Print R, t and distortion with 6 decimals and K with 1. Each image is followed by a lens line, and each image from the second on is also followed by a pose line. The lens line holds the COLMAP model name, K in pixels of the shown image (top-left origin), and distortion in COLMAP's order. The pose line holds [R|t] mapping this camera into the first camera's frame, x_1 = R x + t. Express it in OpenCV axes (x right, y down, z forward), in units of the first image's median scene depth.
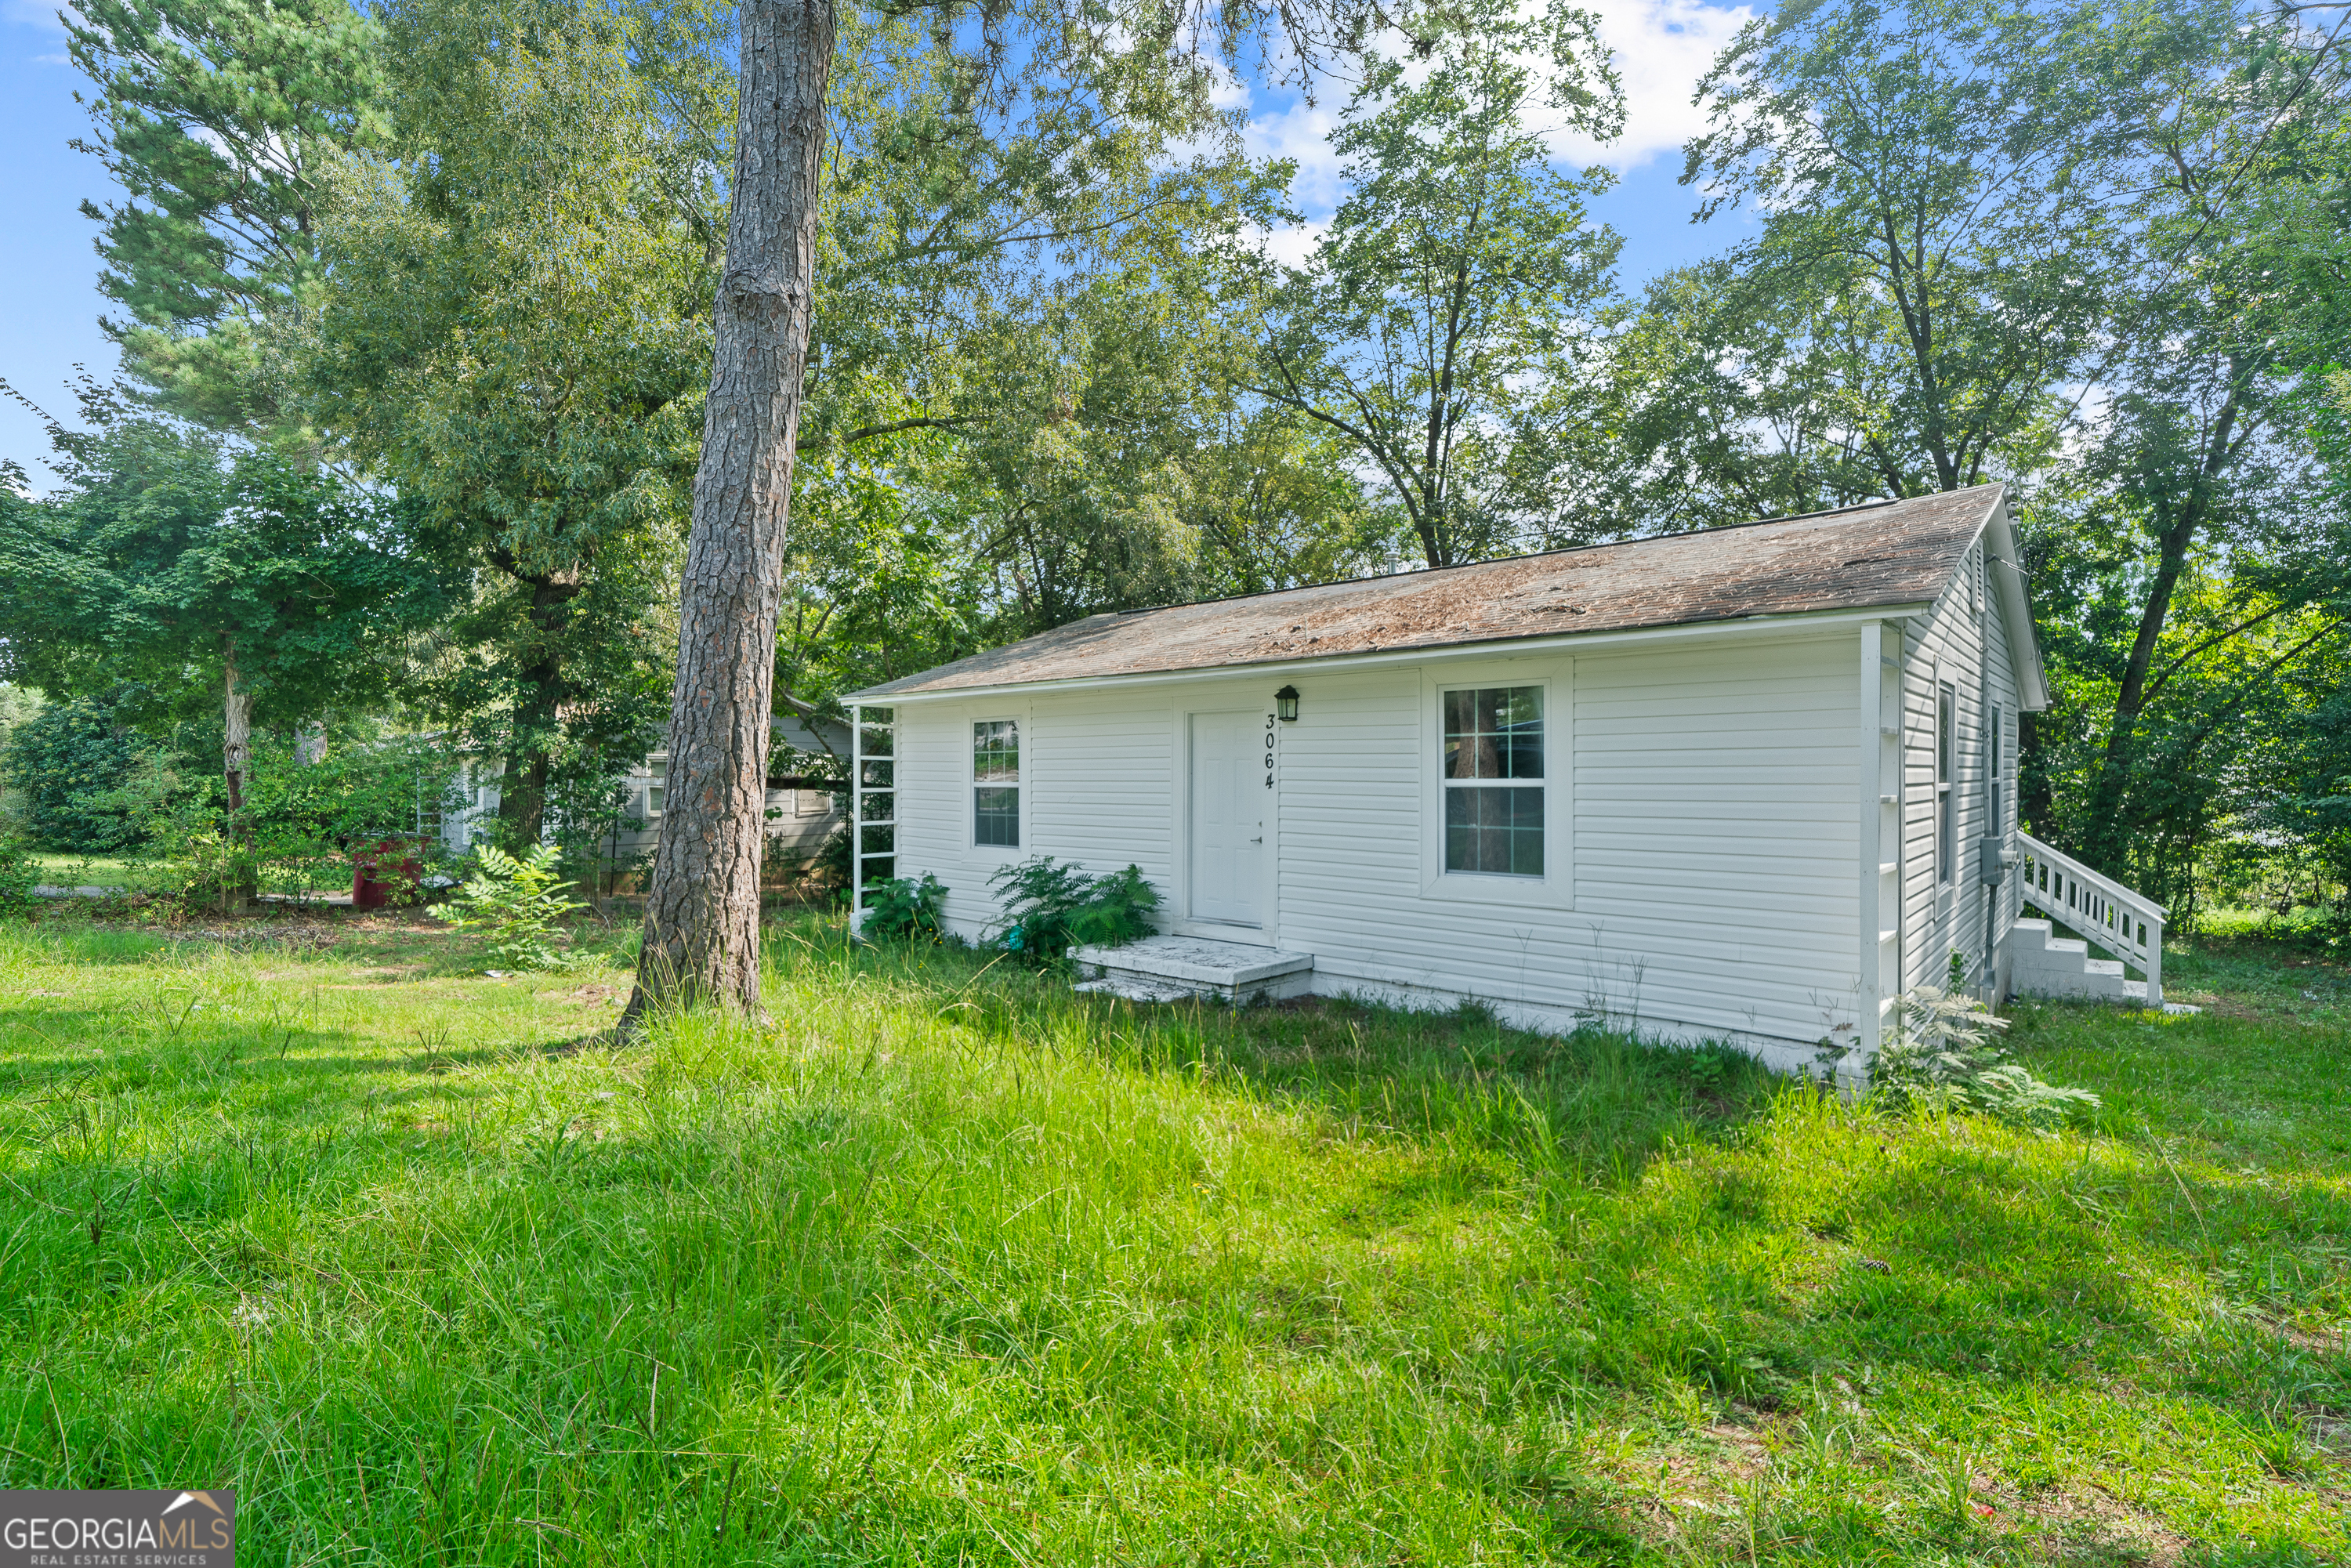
lens RADIAL K [[1072.6, 0, 1166.8], [0, 1072.6, 779.0], [0, 0, 1]] dist [-0.001000, 0.002376]
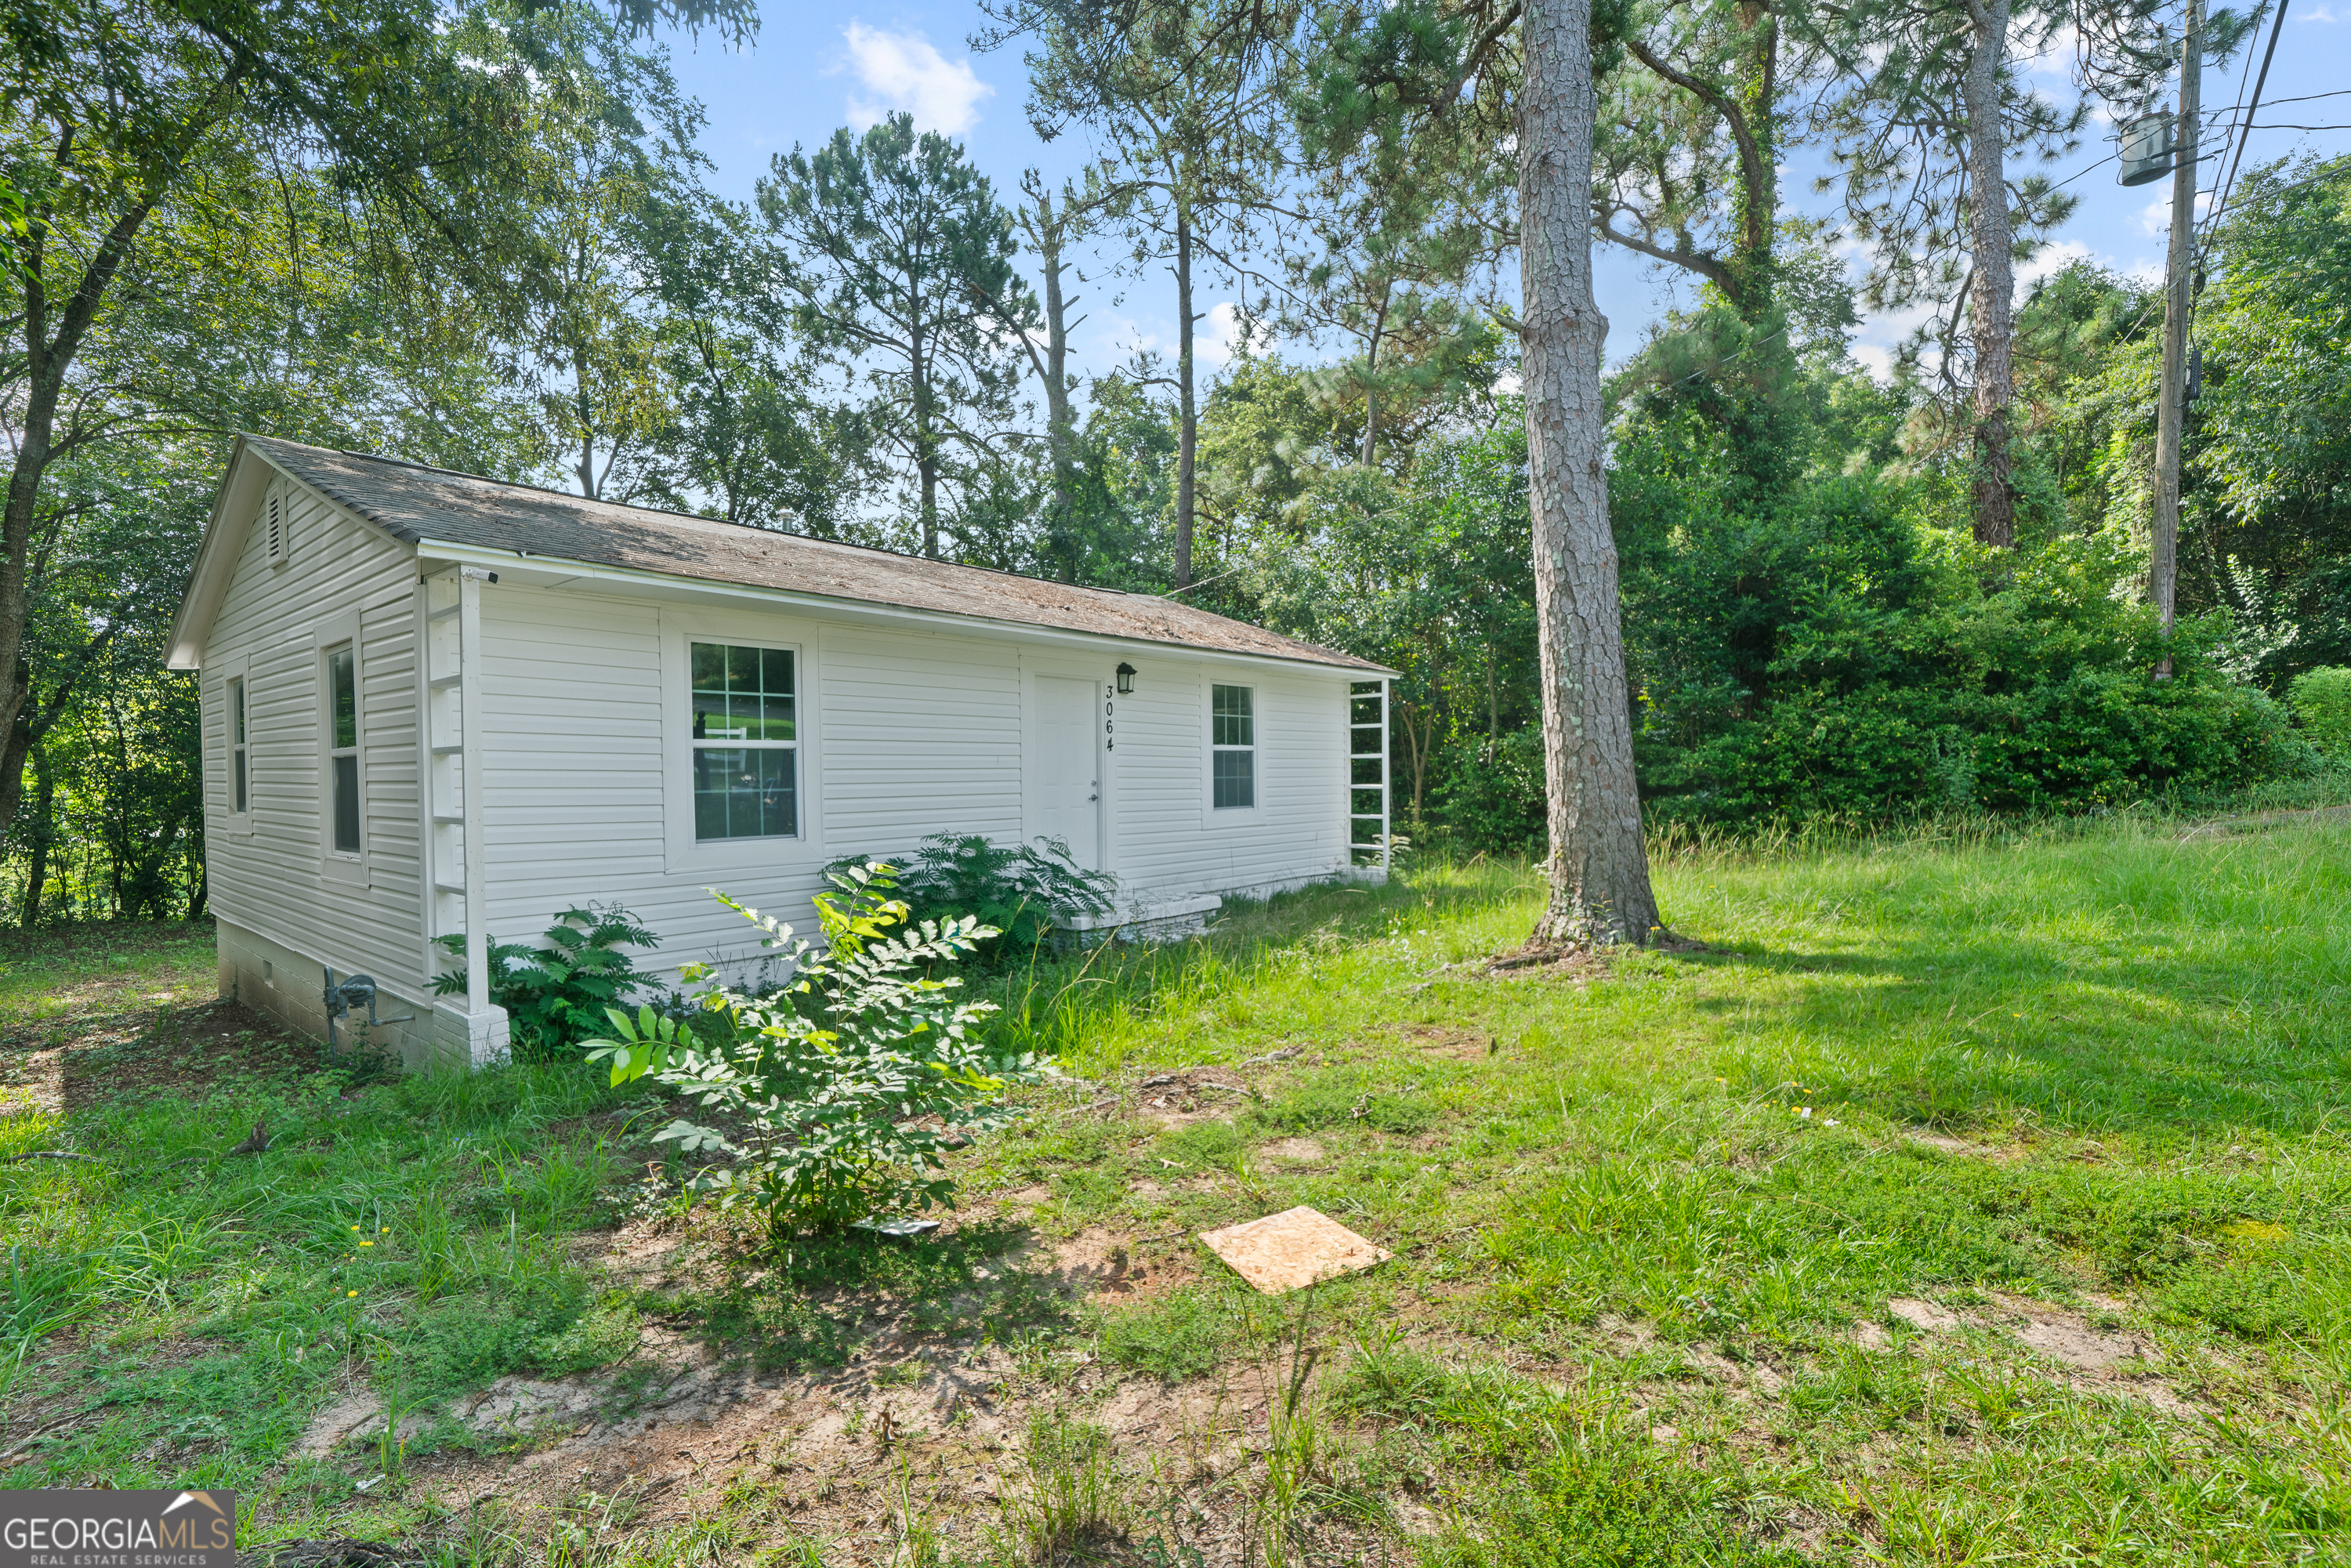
lens RADIAL K [[1072.6, 0, 1172.6], [0, 1072.6, 780.0], [0, 0, 1]] dist [-0.001000, 0.002376]
pose [[-0.031426, -0.017774, 0.999348, -0.819405], [-0.002182, 0.999841, 0.017714, 0.015148], [-0.999504, -0.001624, -0.031460, 0.766058]]
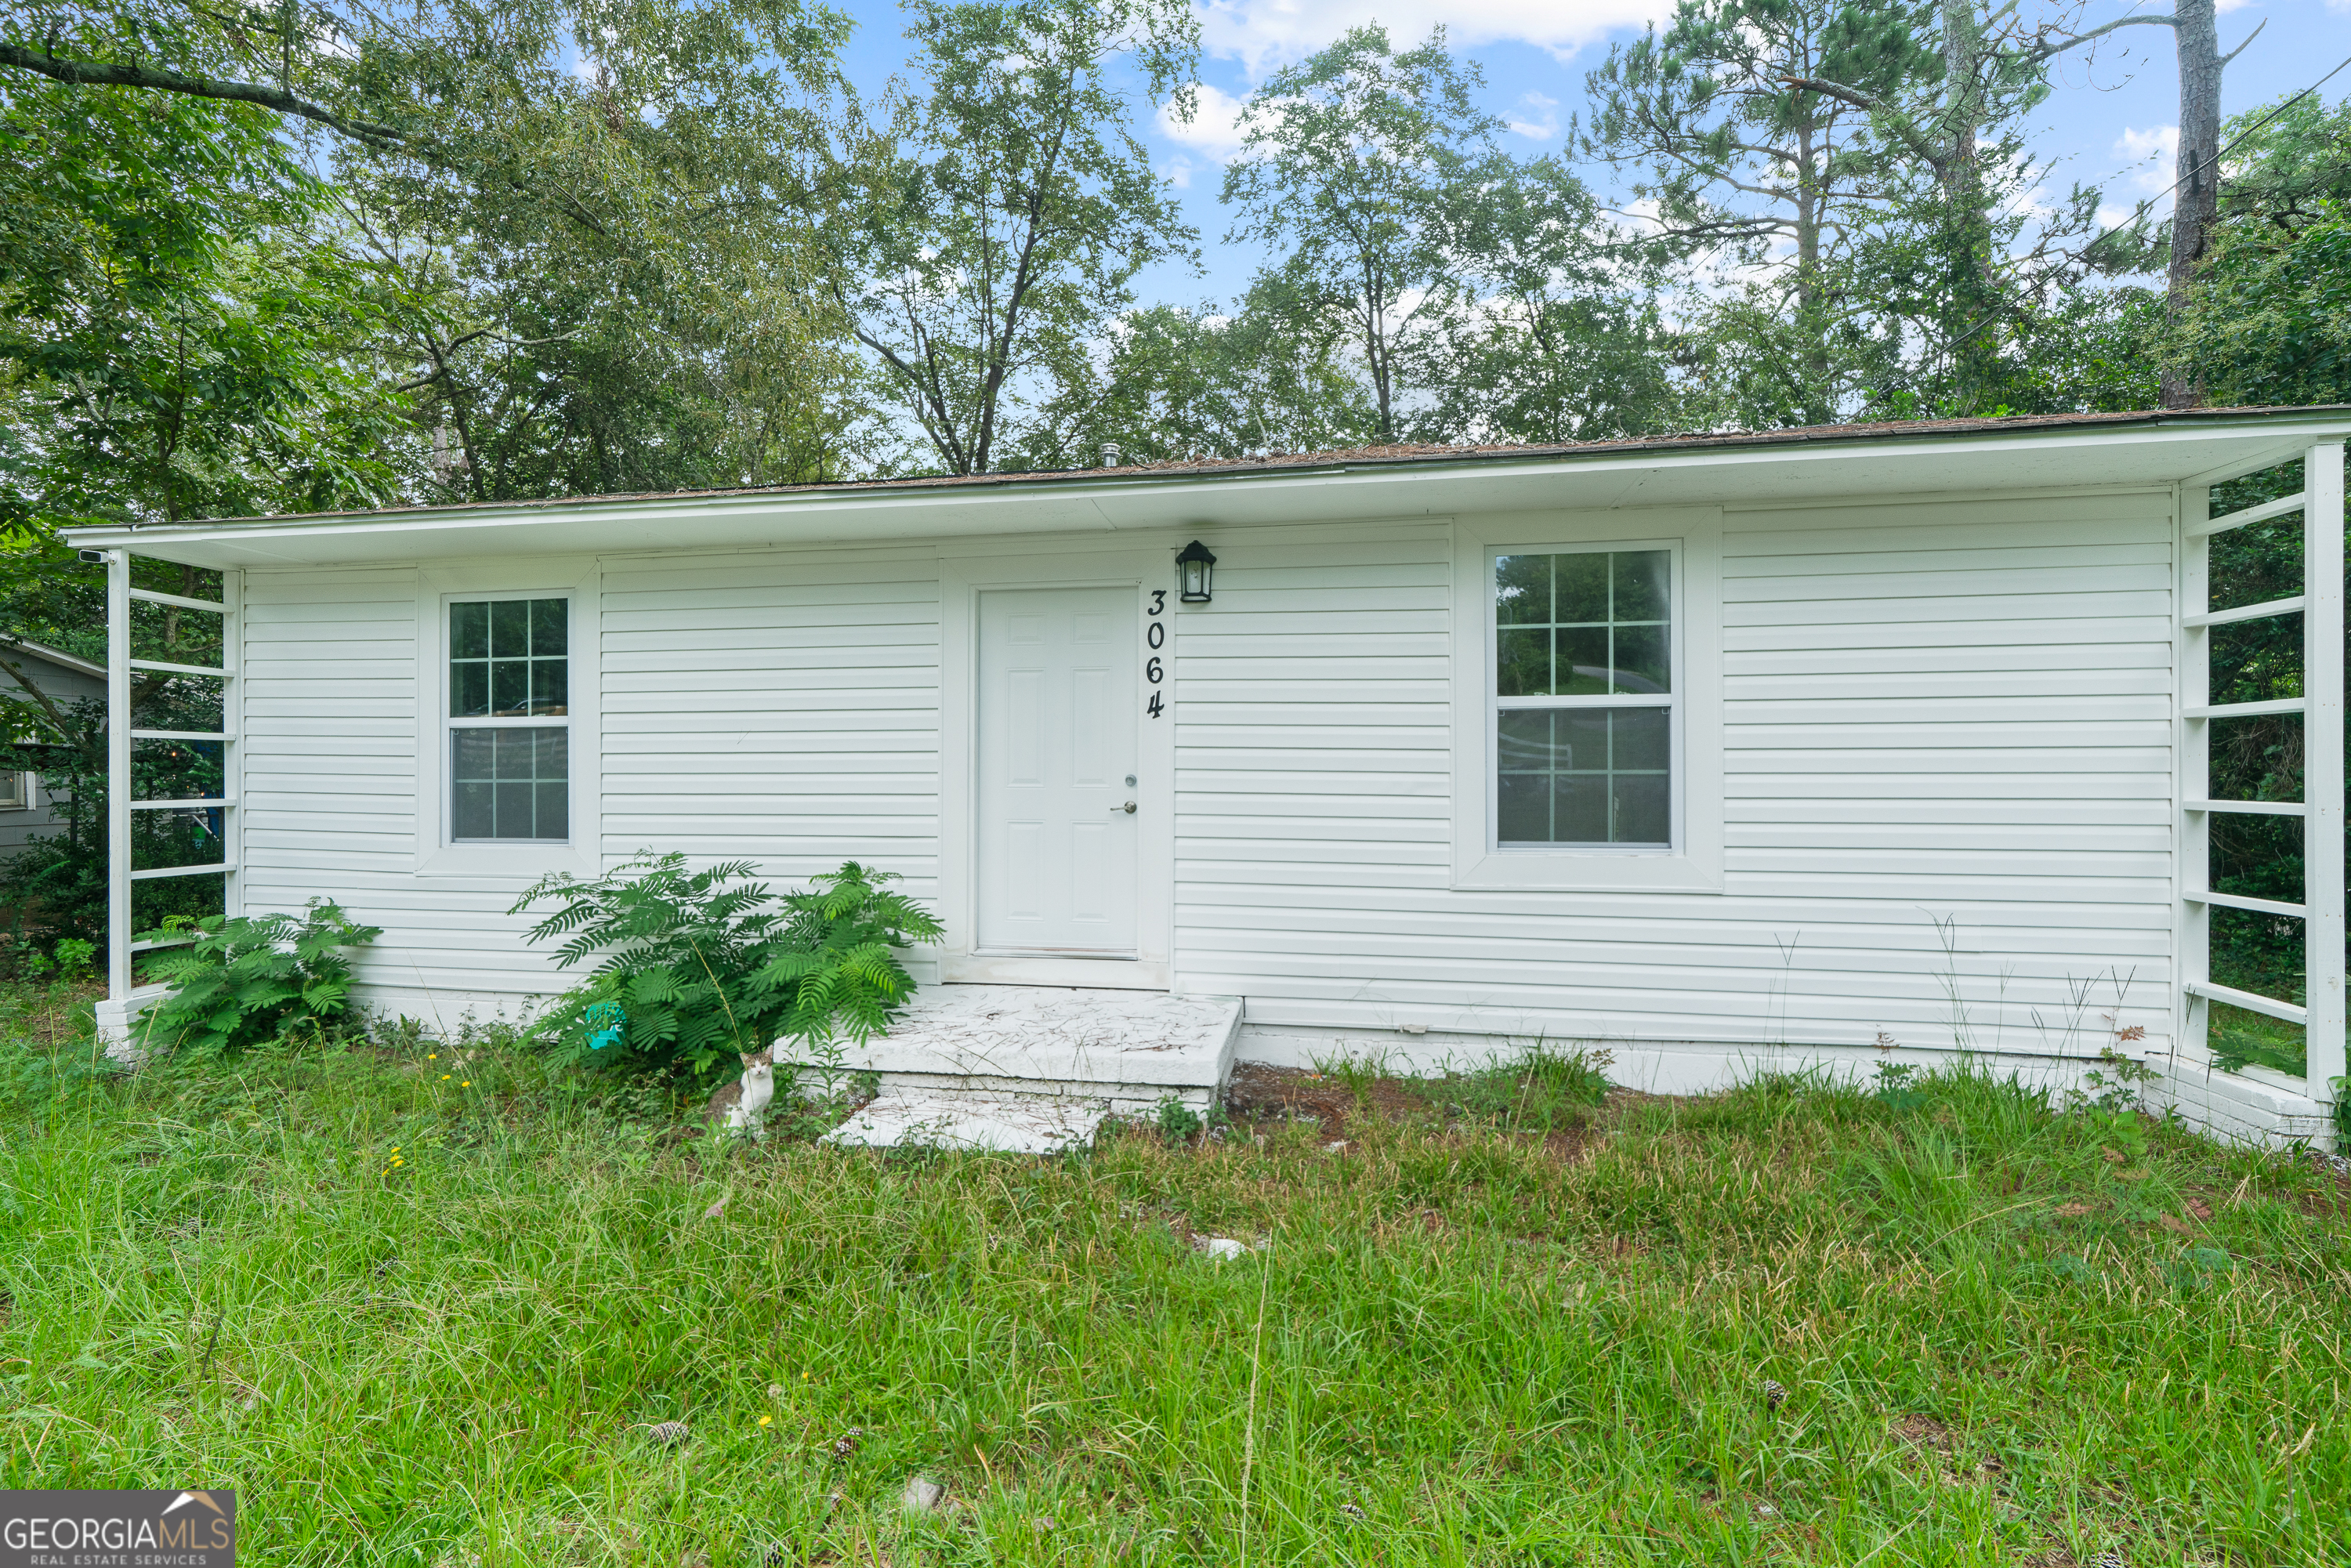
lens RADIAL K [[963.9, 0, 1176.3], [0, 963.9, 775.4], [0, 0, 1]] dist [-0.000851, -0.000500]
pose [[0.842083, 0.001355, 0.539345, -0.139385], [0.000358, 0.999995, -0.003073, 0.032862], [-0.539347, 0.002781, 0.842079, 0.438561]]
